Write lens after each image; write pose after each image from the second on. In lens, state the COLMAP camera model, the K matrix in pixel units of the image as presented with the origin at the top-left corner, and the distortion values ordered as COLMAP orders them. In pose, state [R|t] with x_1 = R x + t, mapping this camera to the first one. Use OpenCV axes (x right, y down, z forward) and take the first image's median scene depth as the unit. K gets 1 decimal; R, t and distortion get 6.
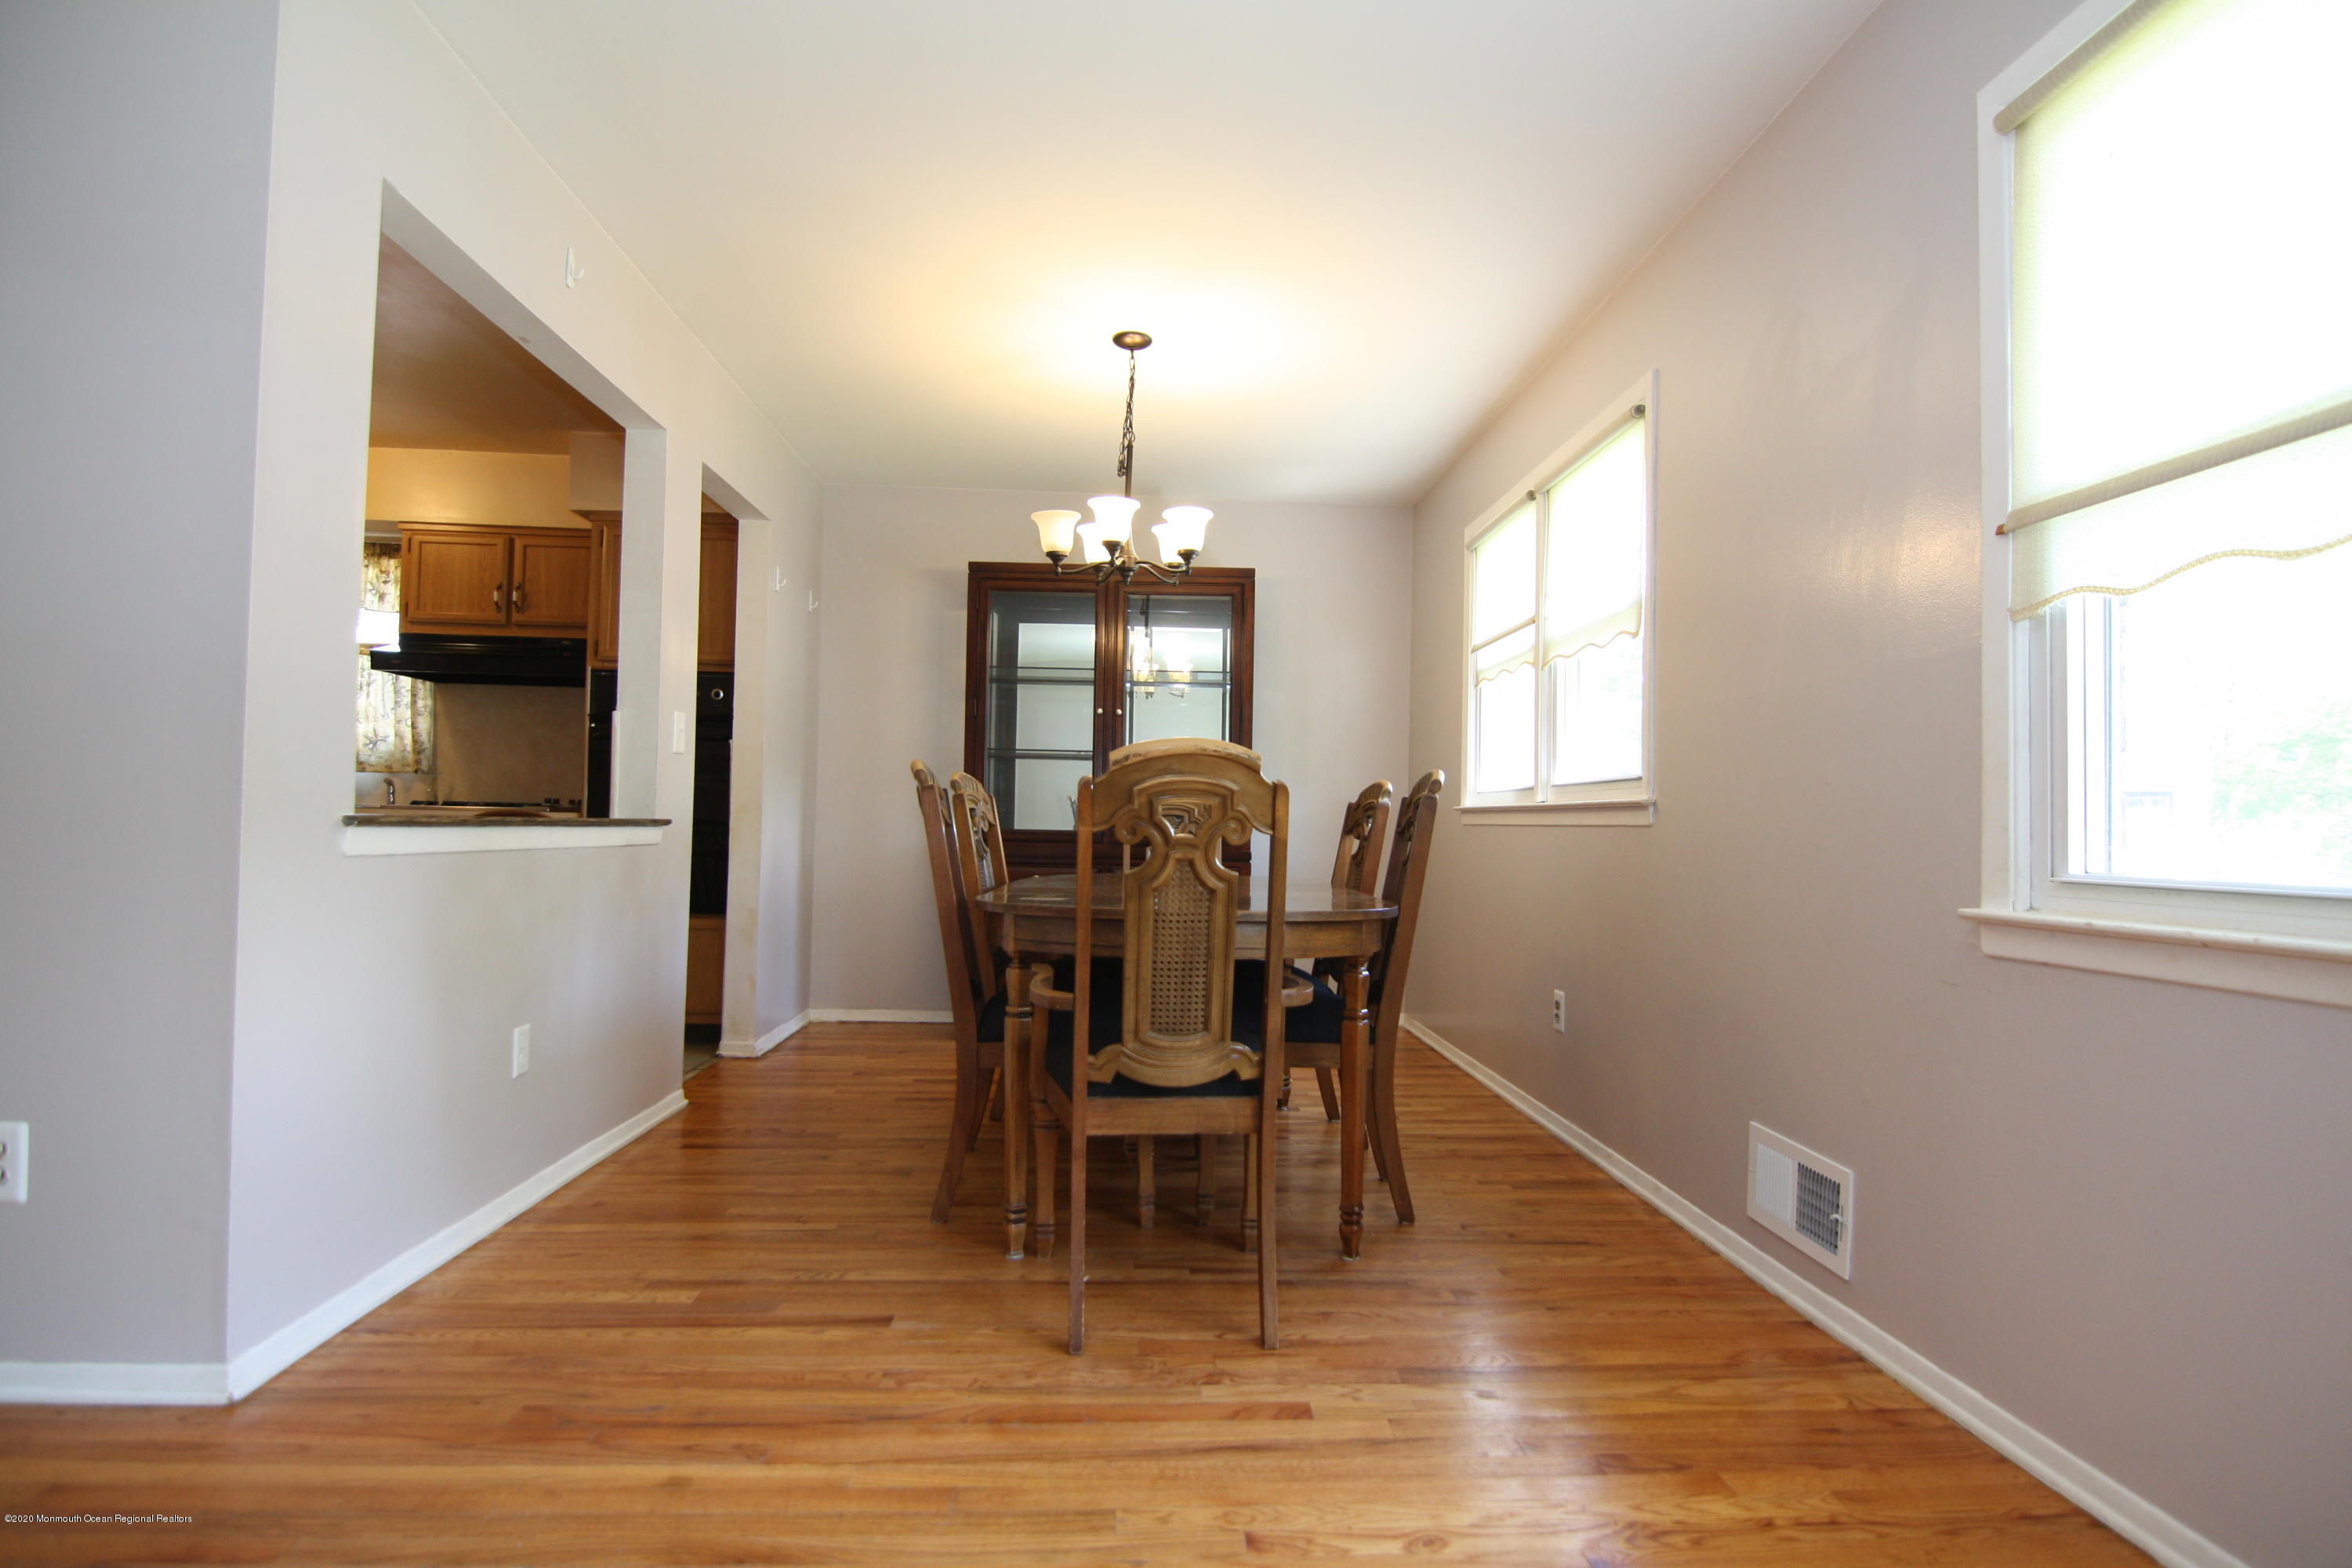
lens RADIAL K [[1199.8, 0, 1193.9], [0, 1199.8, 792.9], [0, 0, 1]] dist [-0.004309, -0.011033]
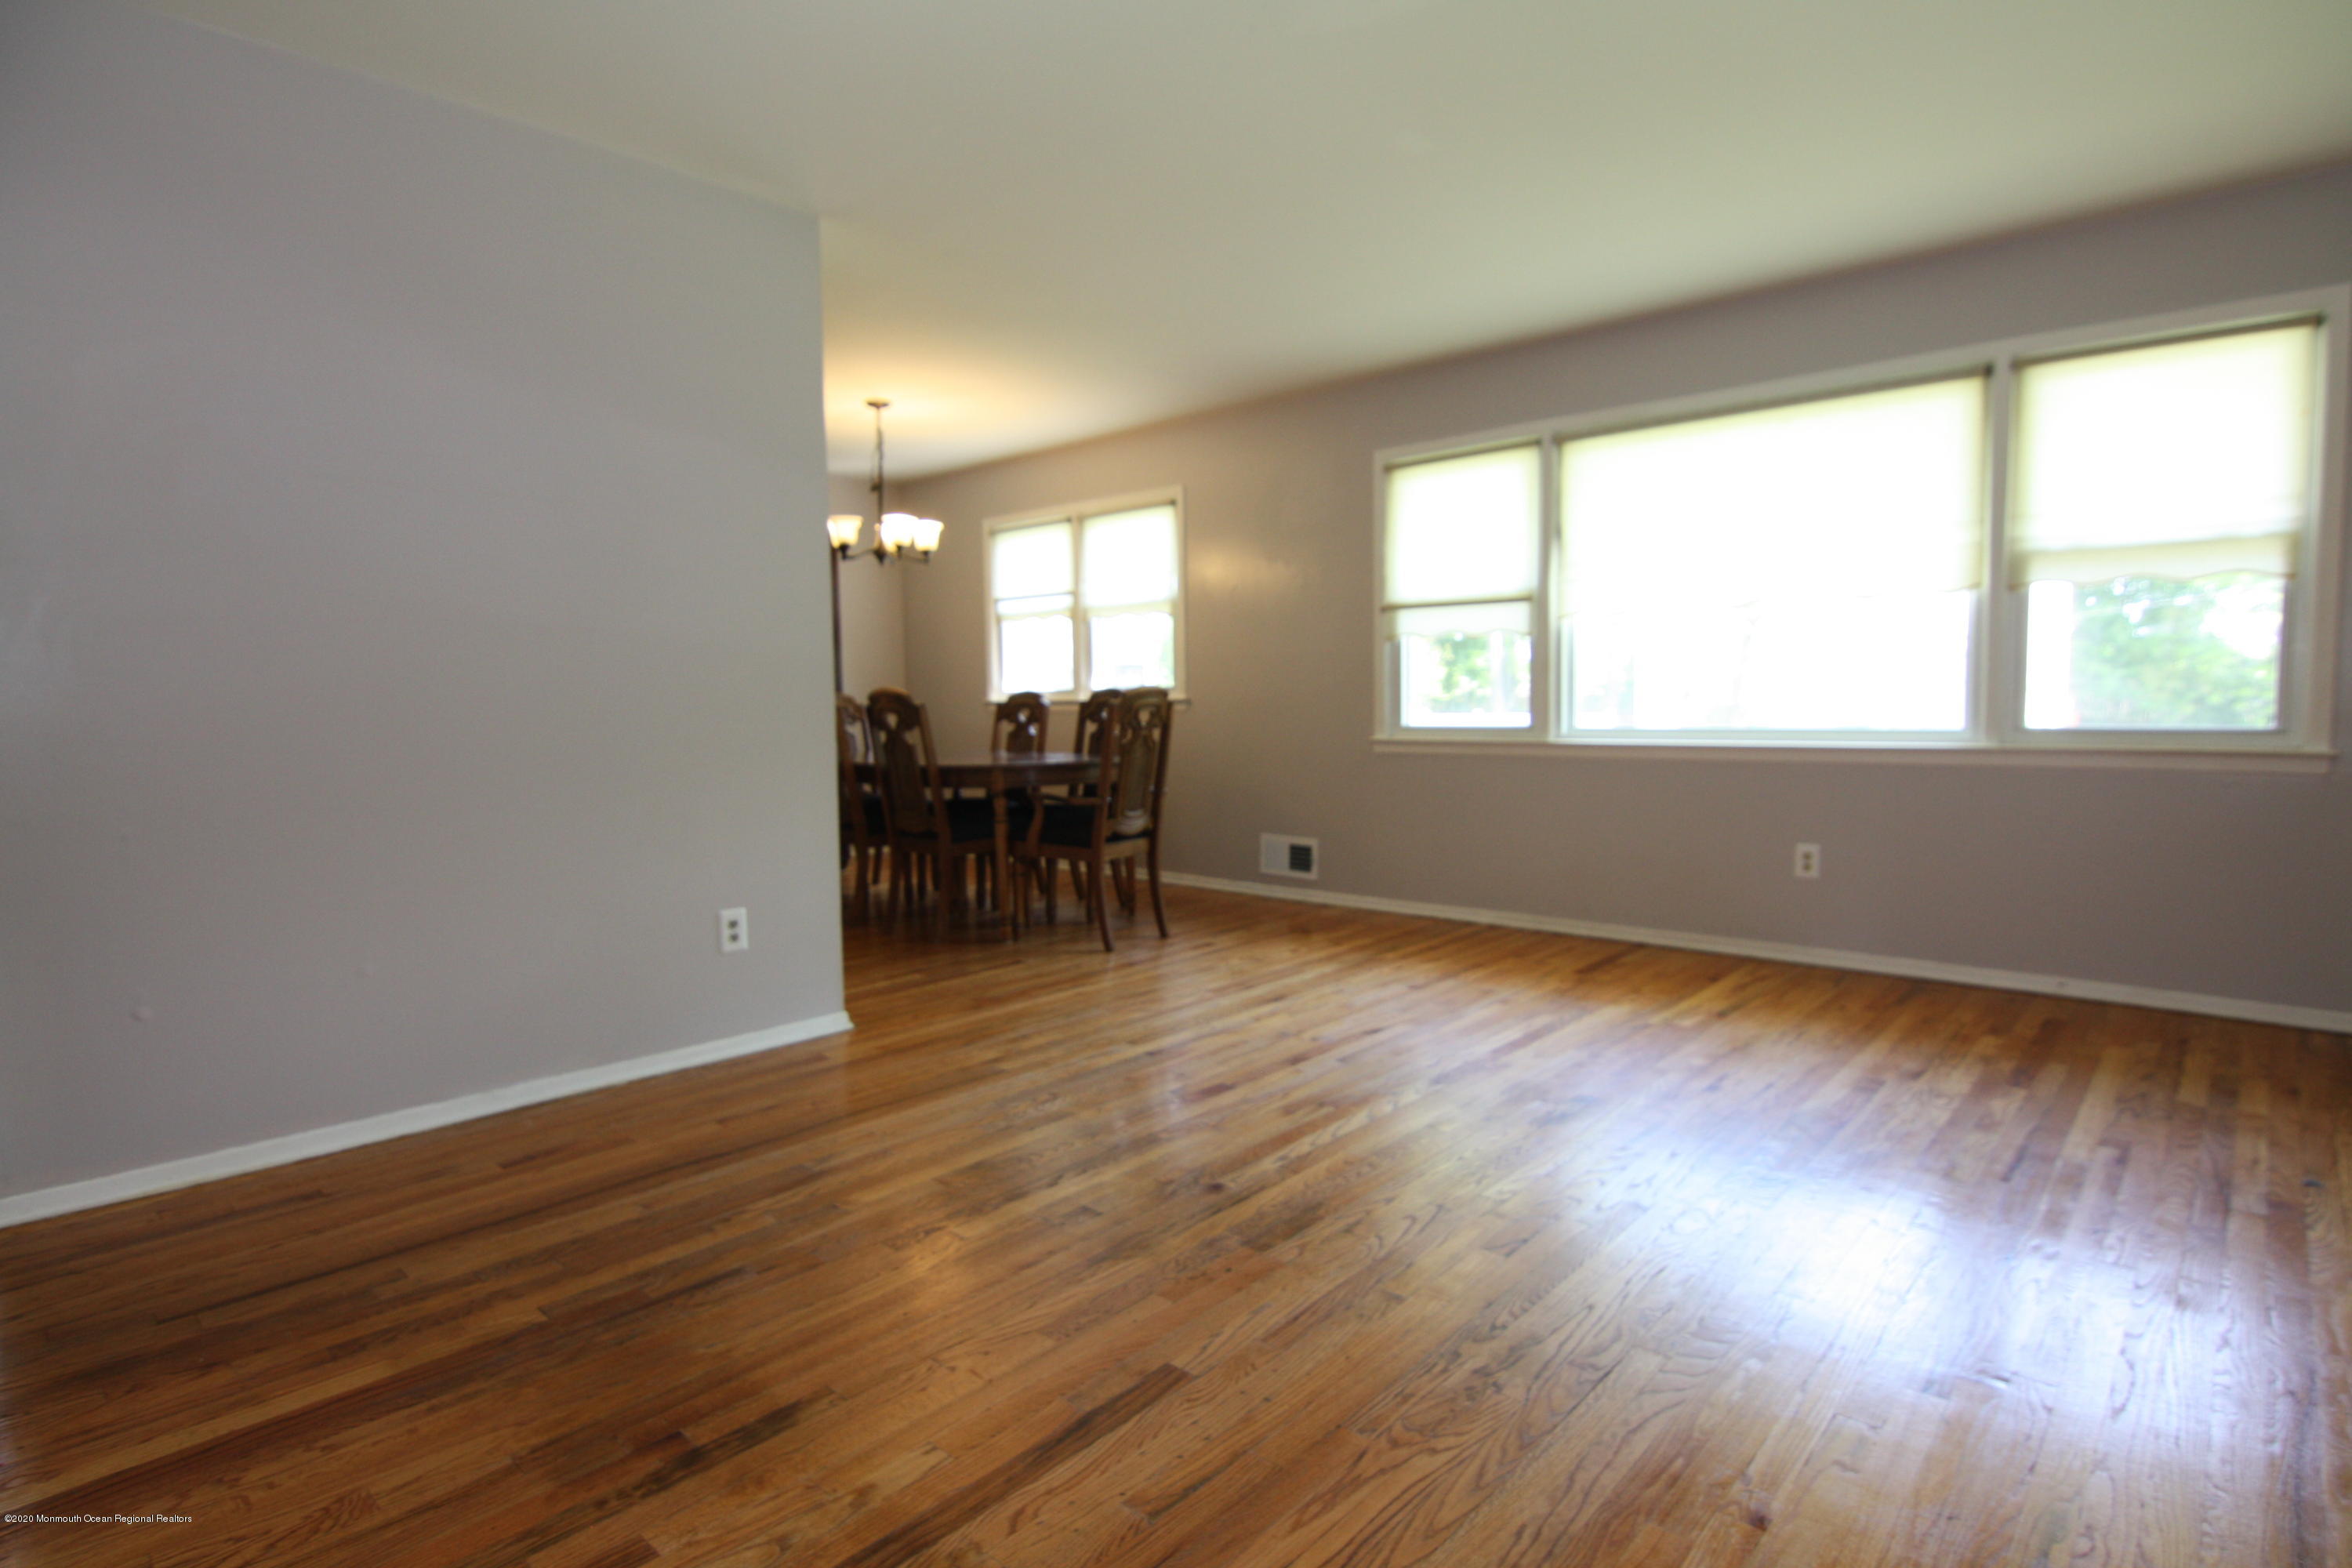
lens RADIAL K [[1199.8, 0, 1193.9], [0, 1199.8, 792.9], [0, 0, 1]] dist [-0.004309, -0.011033]
pose [[0.711495, -0.084124, 0.697637, -0.673440], [0.006740, 0.993579, 0.112936, -0.041012], [-0.702659, -0.075651, 0.707494, -0.309009]]
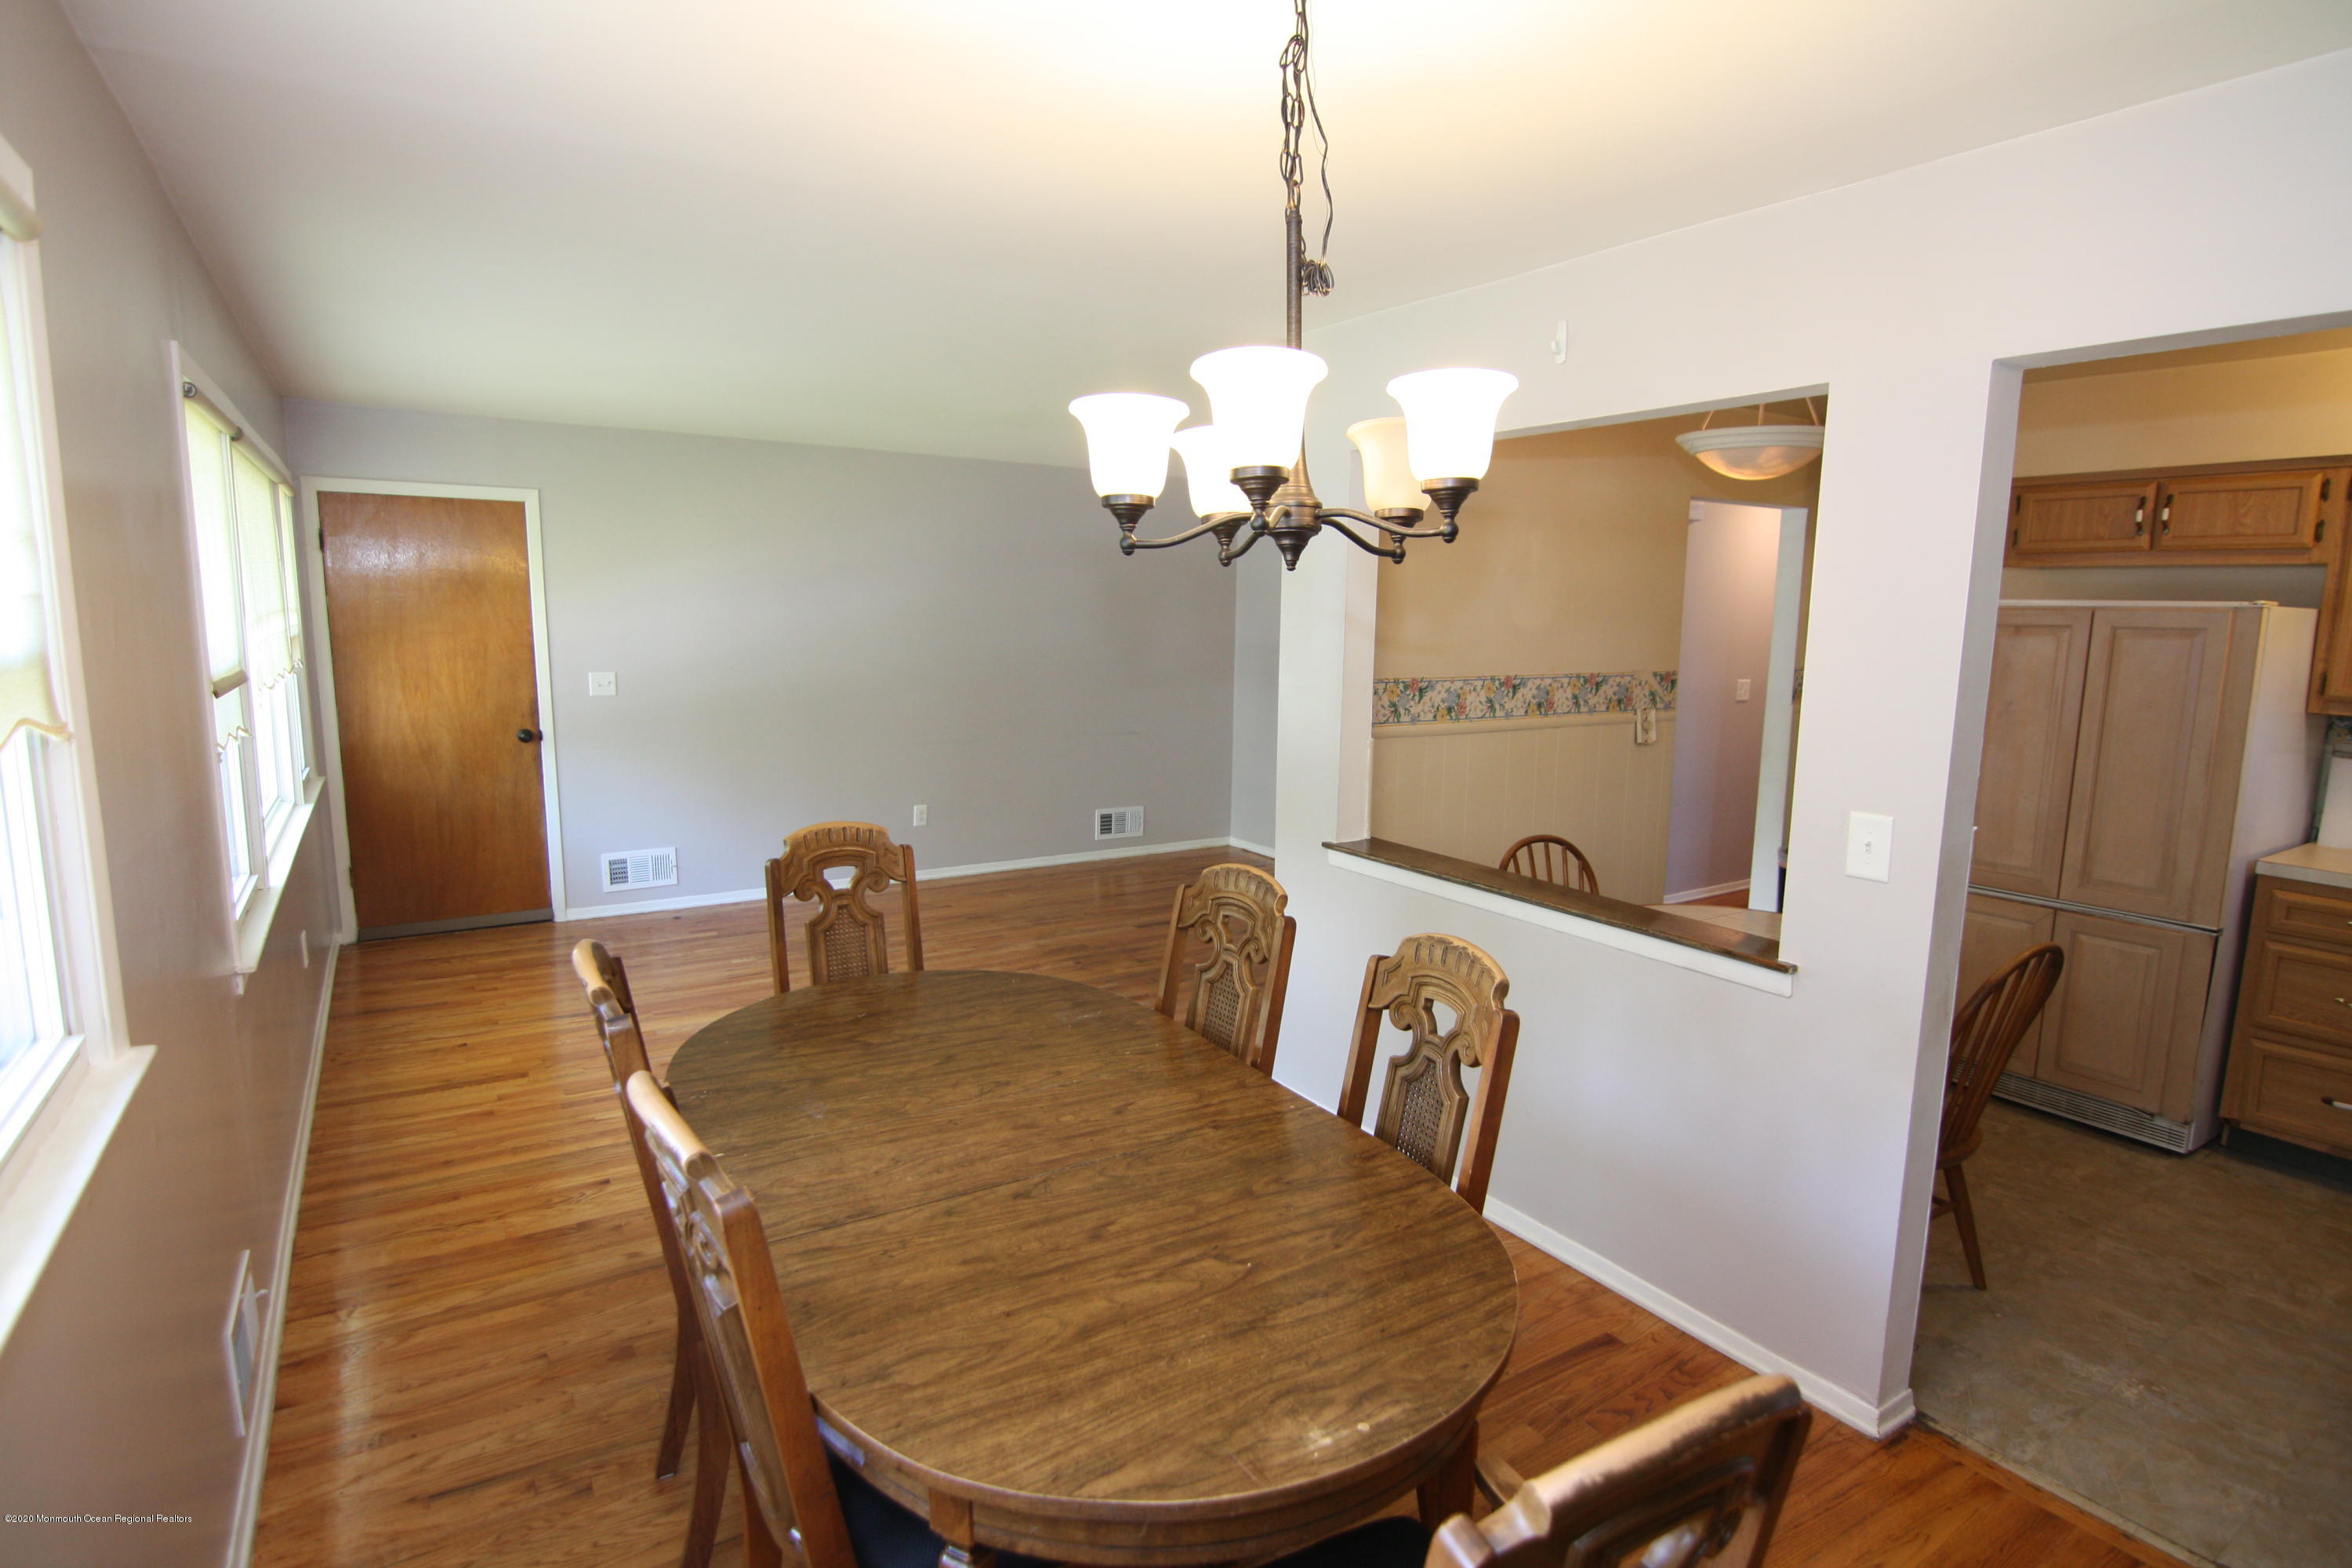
lens RADIAL K [[1199.8, 0, 1193.9], [0, 1199.8, 792.9], [0, 0, 1]] dist [-0.004309, -0.011033]
pose [[-0.866973, 0.042708, -0.496521, 0.141998], [-0.019728, 0.992599, 0.119825, -0.112697], [0.497964, 0.113681, -0.859714, 1.048173]]
